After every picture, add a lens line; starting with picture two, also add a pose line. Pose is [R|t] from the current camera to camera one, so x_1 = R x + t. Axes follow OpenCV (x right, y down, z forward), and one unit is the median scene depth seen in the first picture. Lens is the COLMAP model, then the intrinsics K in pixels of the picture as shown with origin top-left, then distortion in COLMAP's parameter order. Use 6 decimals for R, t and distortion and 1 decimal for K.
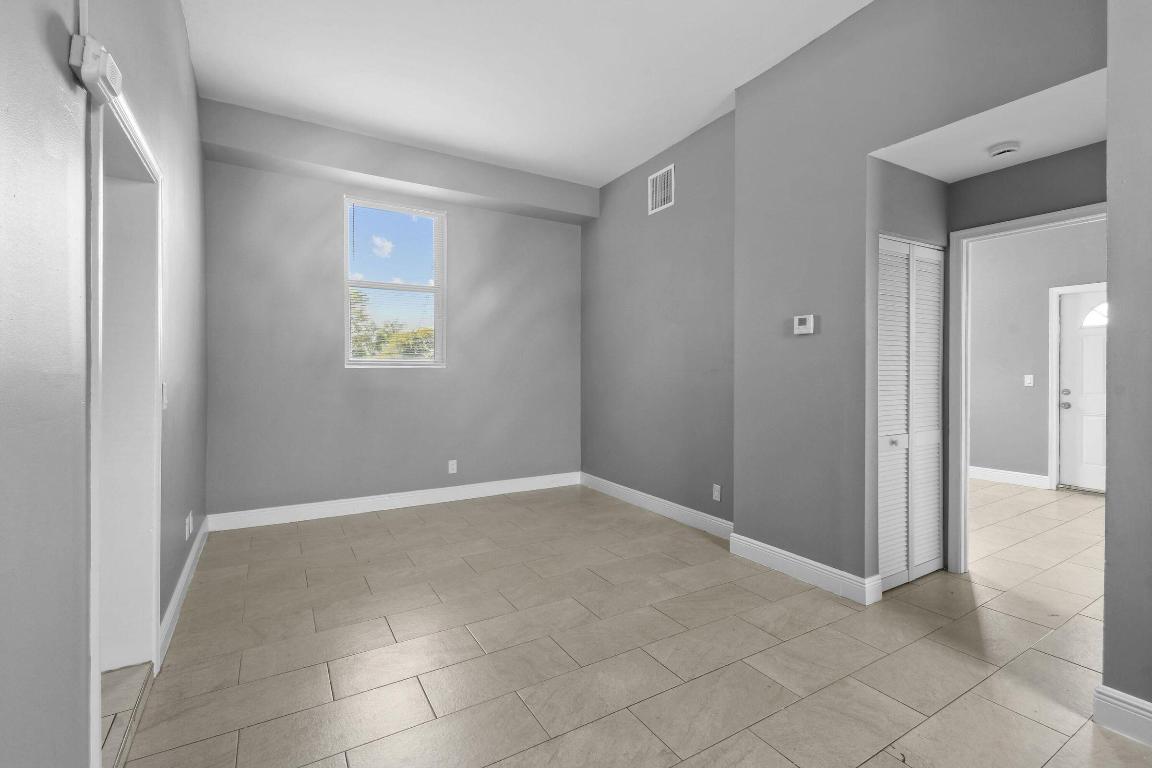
lens RADIAL K [[515.2, 0, 579.3], [0, 515.2, 369.2], [0, 0, 1]] dist [0.000210, -0.000034]
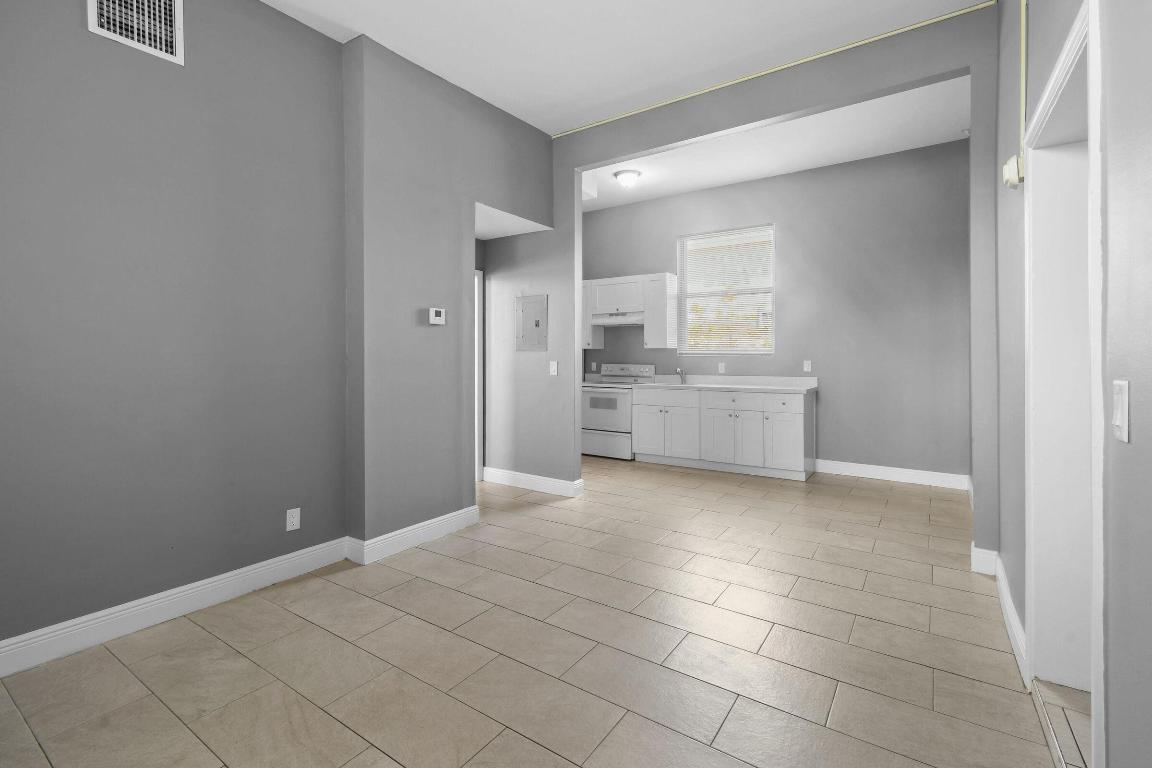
lens RADIAL K [[515.2, 0, 579.3], [0, 515.2, 369.2], [0, 0, 1]] dist [0.000210, -0.000034]
pose [[-0.417871, -0.021278, 0.908257, -0.730235], [0.002026, 0.999701, 0.024353, 0.003946], [-0.908504, 0.012016, -0.417703, 1.172061]]
